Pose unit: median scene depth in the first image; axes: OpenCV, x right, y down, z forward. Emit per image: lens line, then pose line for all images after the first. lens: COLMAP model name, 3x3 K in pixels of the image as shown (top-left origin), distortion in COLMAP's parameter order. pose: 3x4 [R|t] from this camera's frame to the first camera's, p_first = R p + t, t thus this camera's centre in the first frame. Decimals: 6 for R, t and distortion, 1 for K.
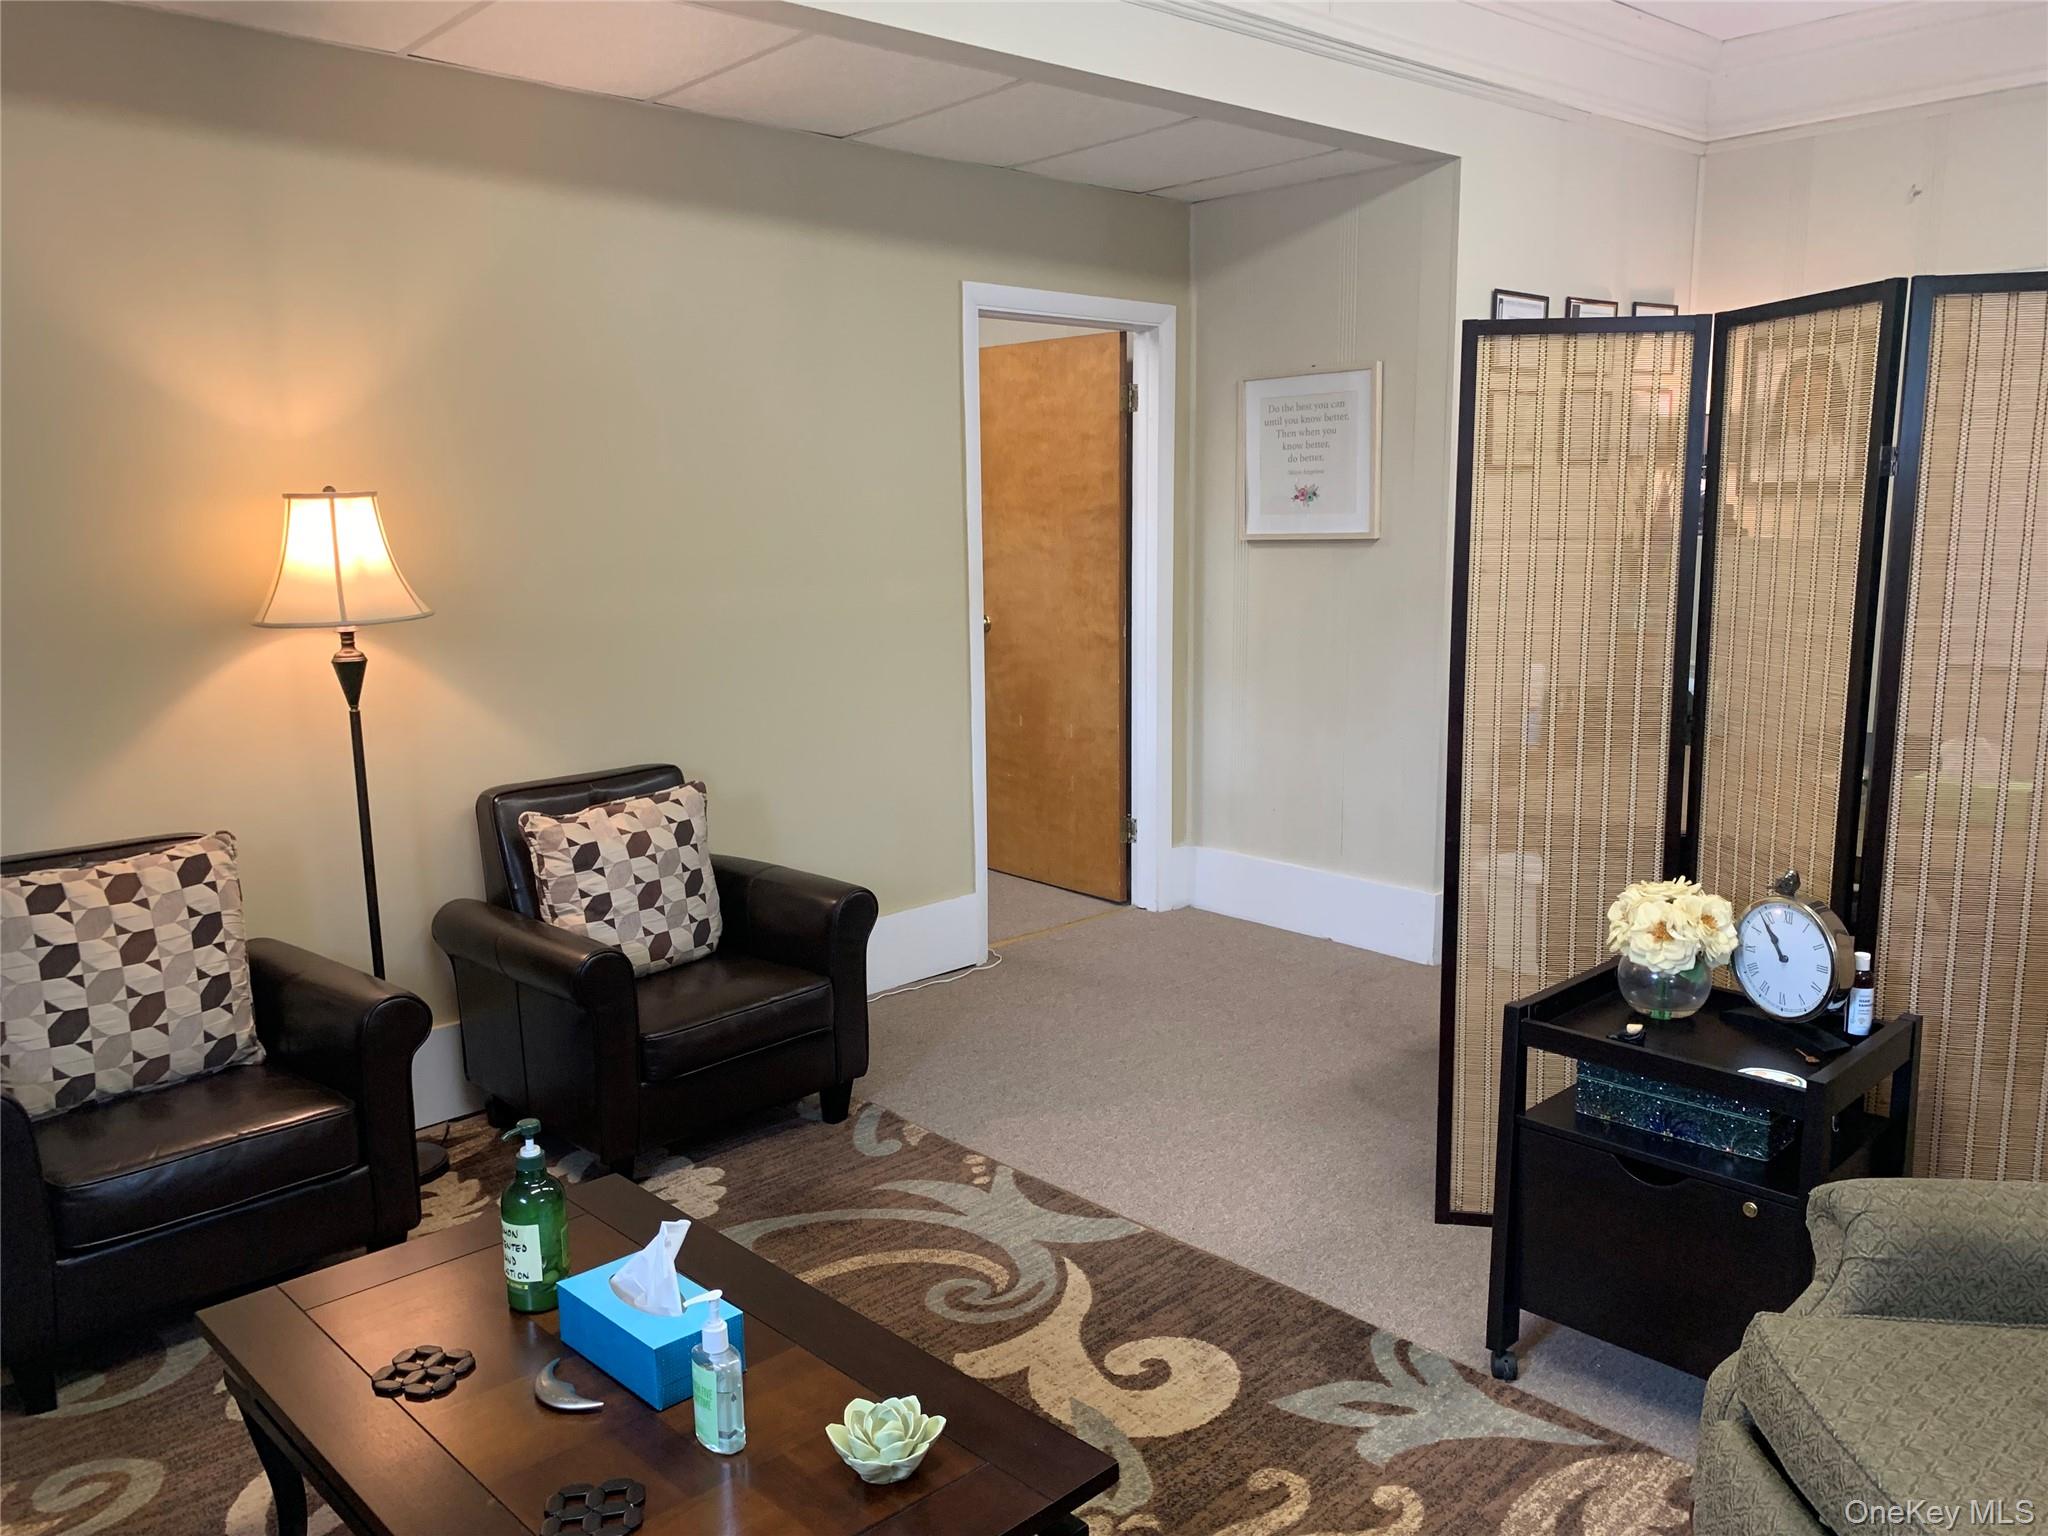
lens RADIAL K [[1589.6, 0, 1027.9], [0, 1589.6, 775.7], [0, 0, 1]] dist [0.042282, -0.004102]
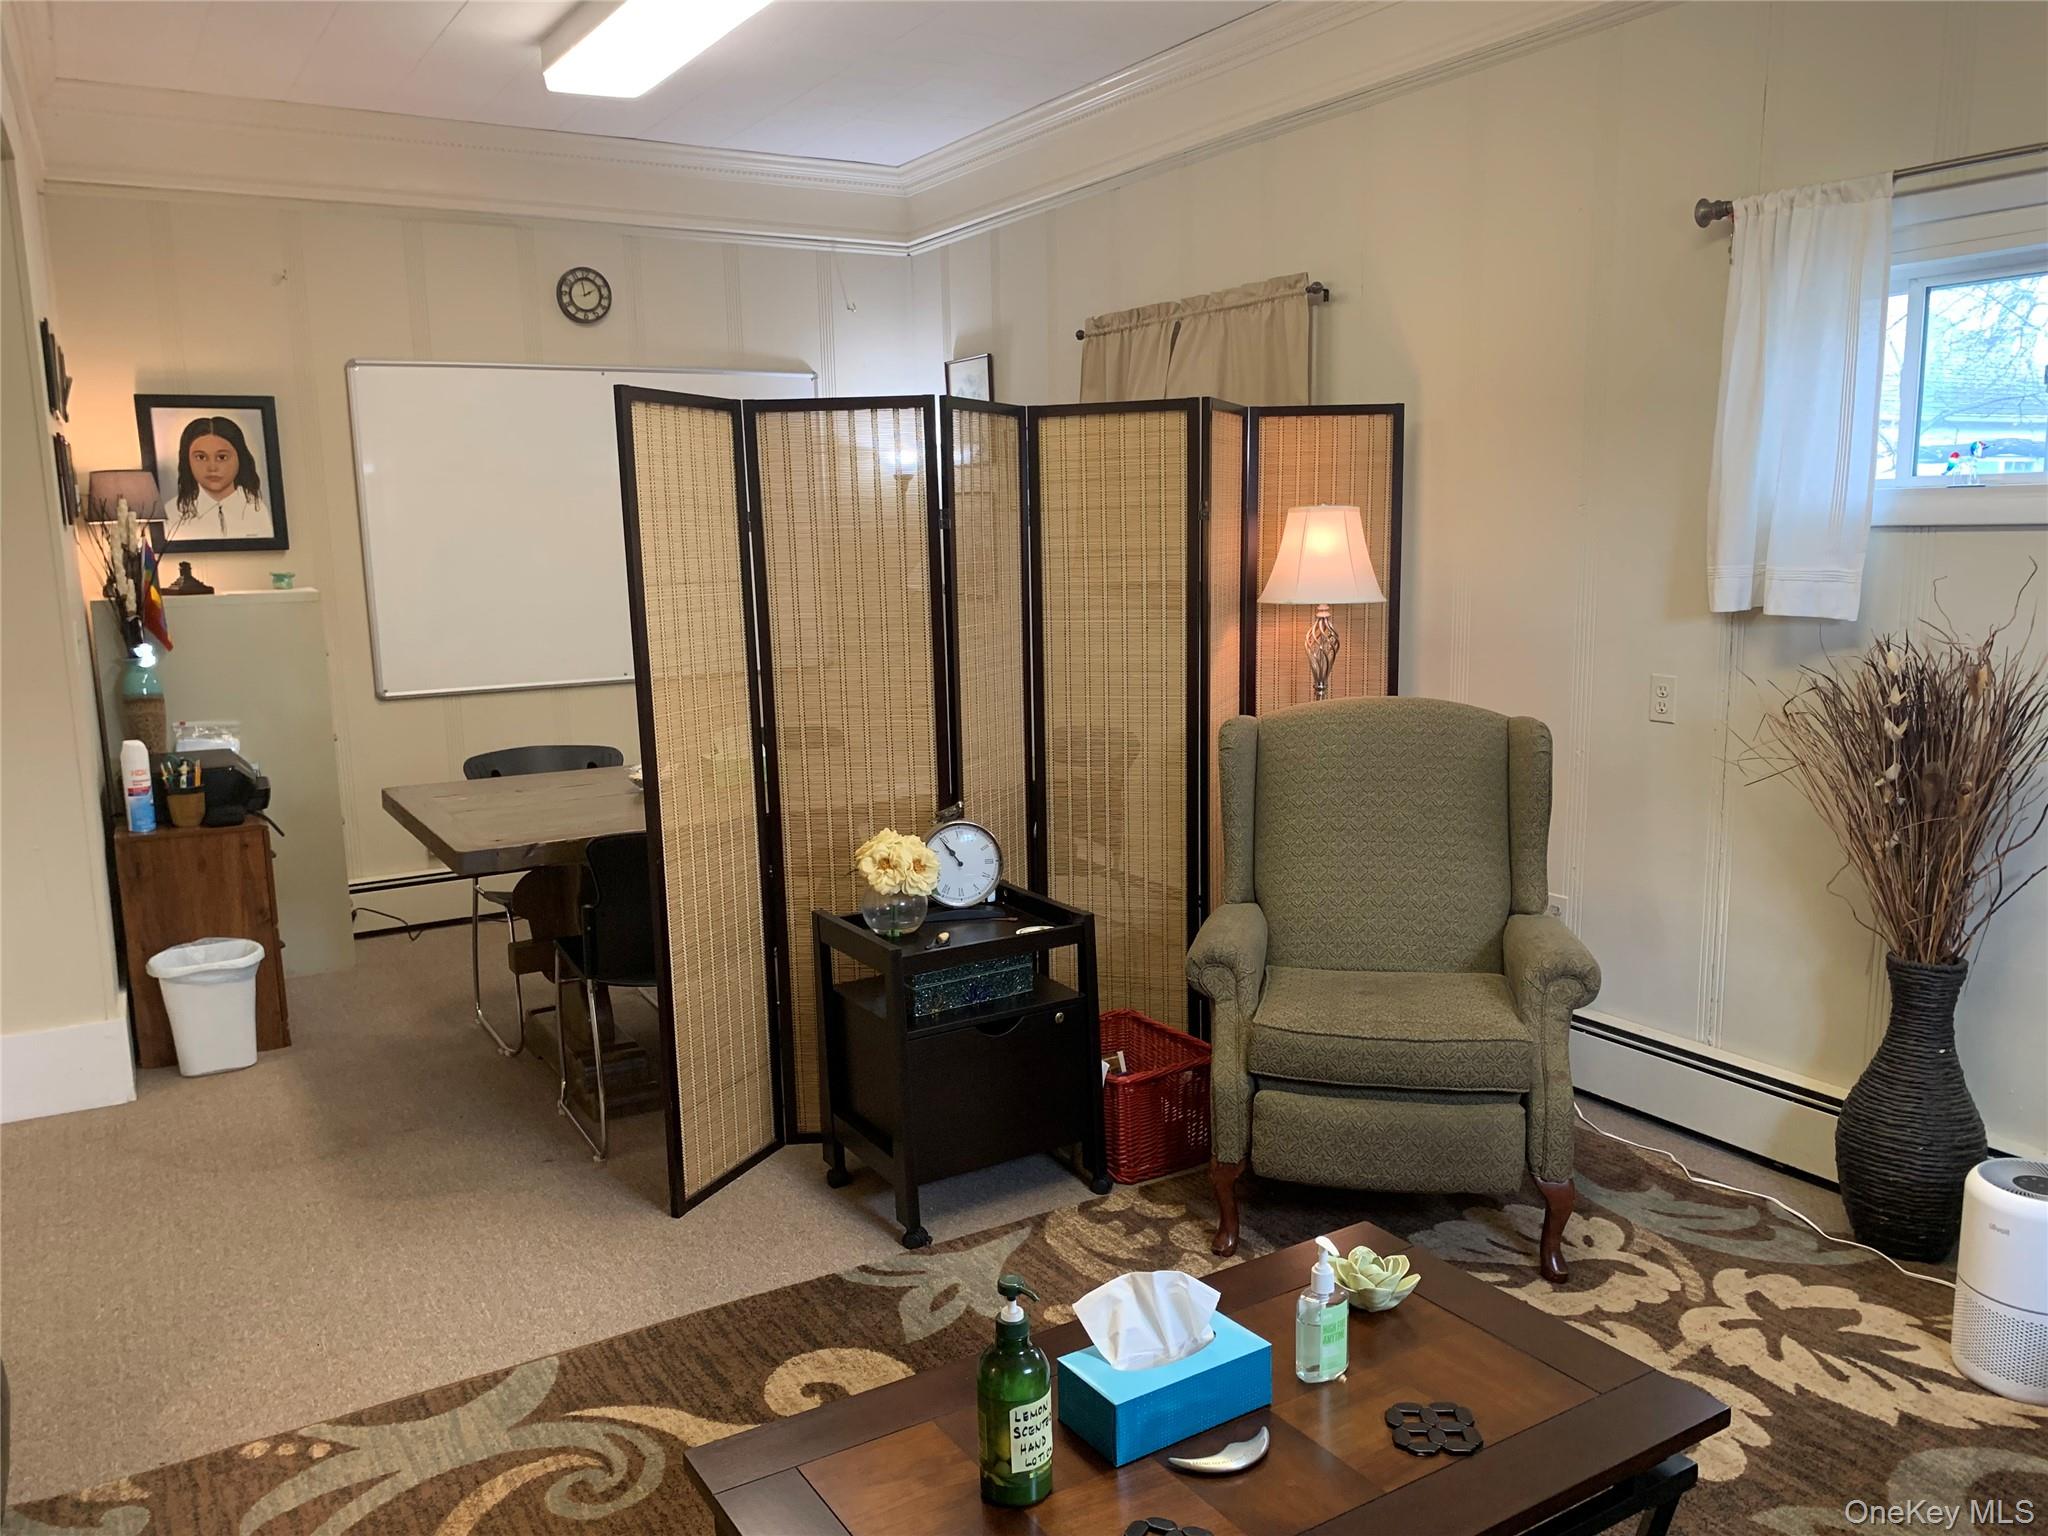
lens RADIAL K [[1589.6, 0, 1027.9], [0, 1589.6, 775.7], [0, 0, 1]] dist [0.042282, -0.004102]
pose [[0.223107, -0.153227, 0.962676, -0.757815], [0.190203, 0.975429, 0.111176, -0.094750], [-0.956058, 0.158300, 0.246770, 0.515414]]
